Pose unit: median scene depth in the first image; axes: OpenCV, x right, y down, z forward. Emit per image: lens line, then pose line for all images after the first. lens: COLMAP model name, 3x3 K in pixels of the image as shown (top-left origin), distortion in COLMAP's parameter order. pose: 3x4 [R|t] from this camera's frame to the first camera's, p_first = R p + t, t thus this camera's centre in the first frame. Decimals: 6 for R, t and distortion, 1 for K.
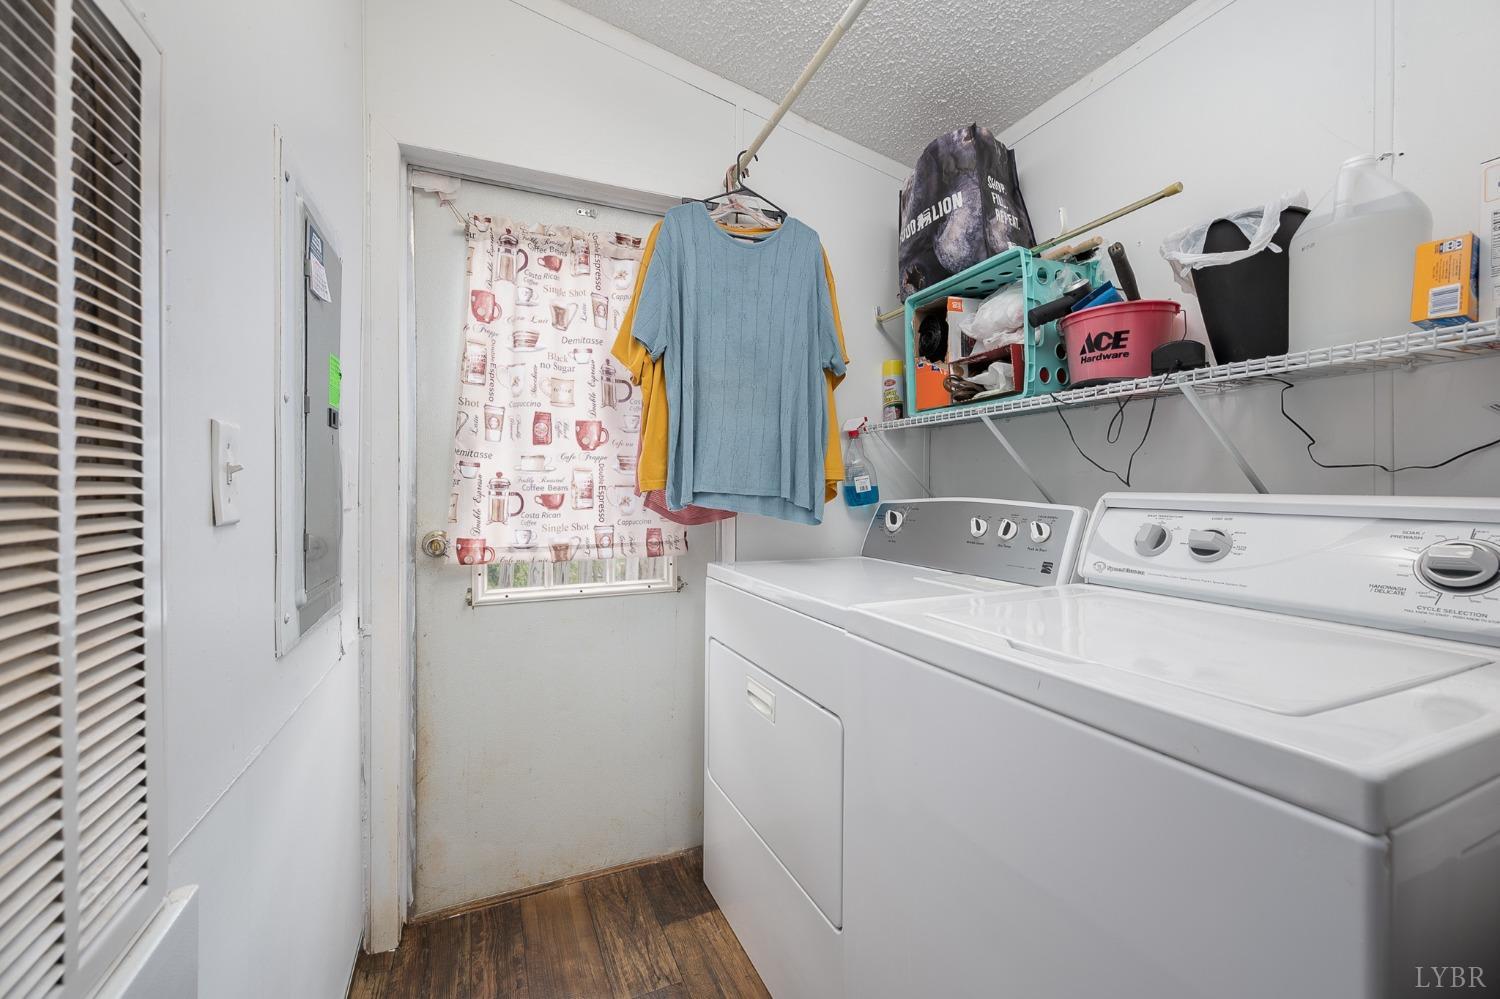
lens RADIAL K [[606.1, 0, 758.2], [0, 606.1, 493.0], [0, 0, 1]] dist [0.001650, 0.000194]
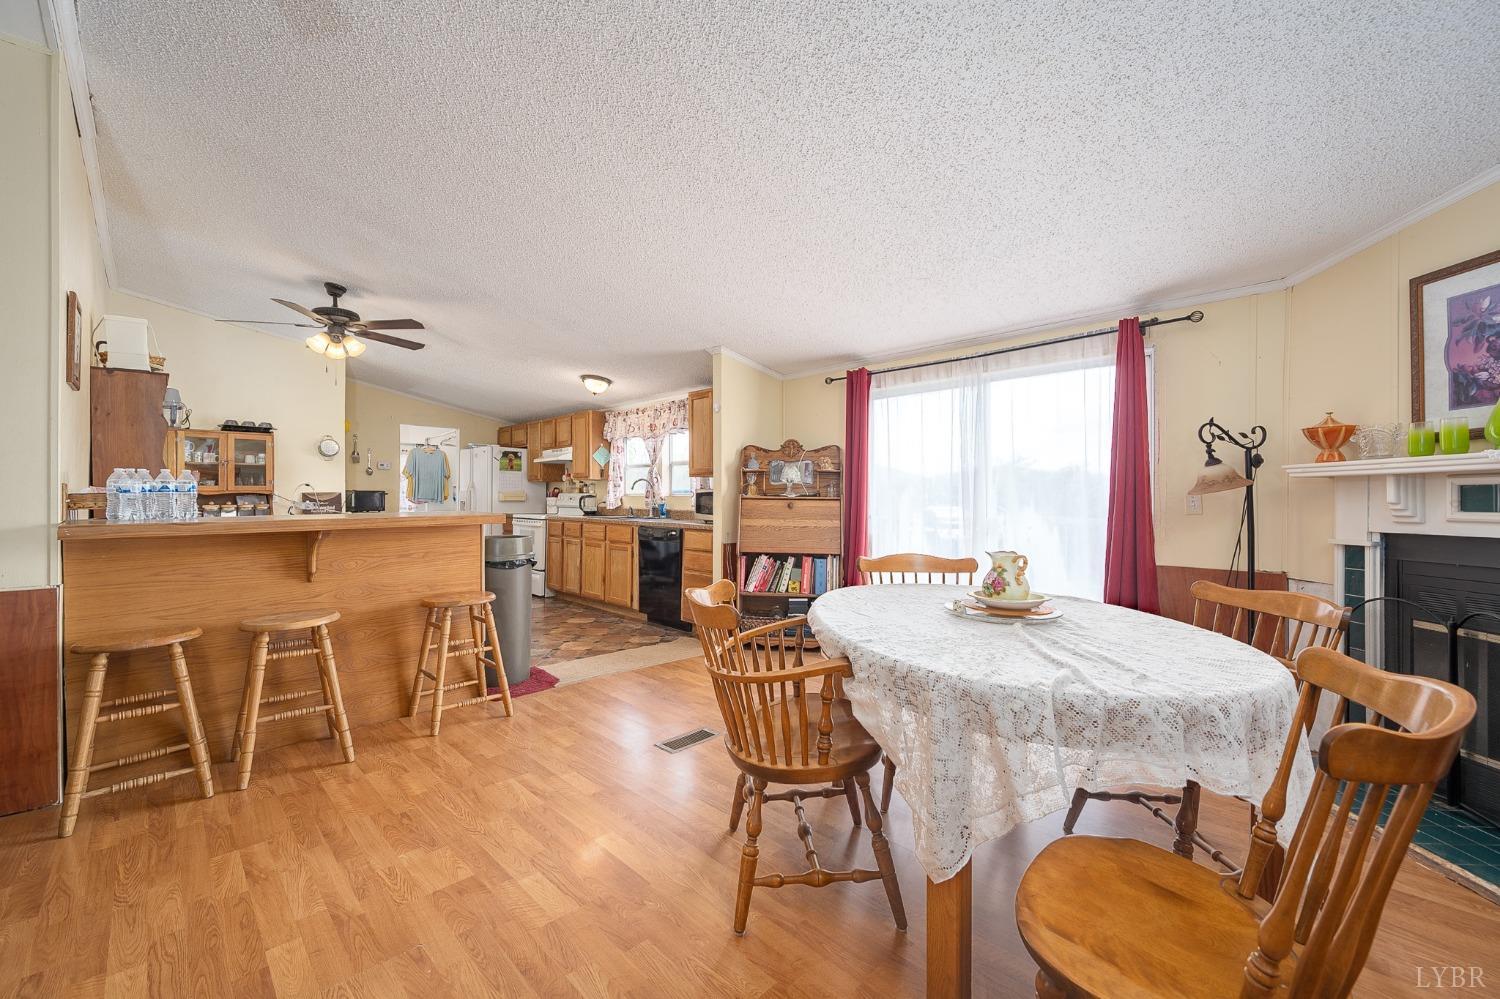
lens RADIAL K [[606.1, 0, 742.2], [0, 606.1, 498.1], [0, 0, 1]] dist [0.001650, 0.000194]
pose [[0.939602, 0.004944, 0.342233, 0.782356], [-0.006503, 0.999973, 0.003410, -0.041519], [-0.342207, -0.005430, 0.939609, -5.265812]]
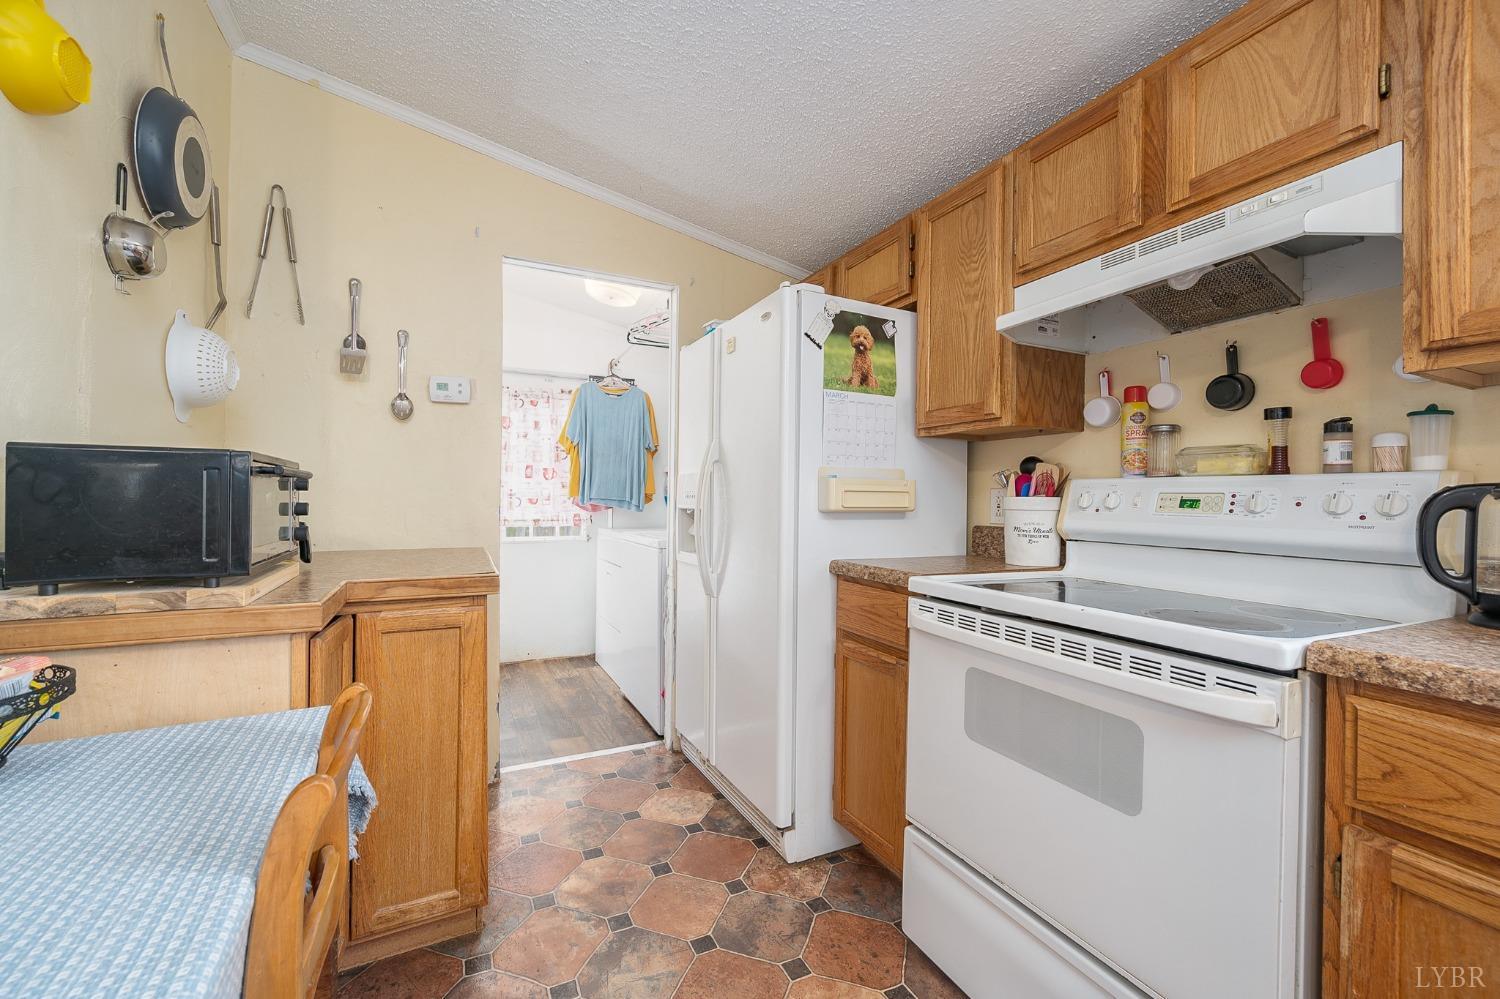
lens RADIAL K [[606.1, 0, 749.3], [0, 606.1, 497.2], [0, 0, 1]] dist [0.001650, 0.000194]
pose [[0.999501, 0.010186, 0.029895, 0.453771], [-0.010288, 0.999942, 0.003276, -0.020131], [-0.029860, -0.003582, 0.999548, -1.454428]]
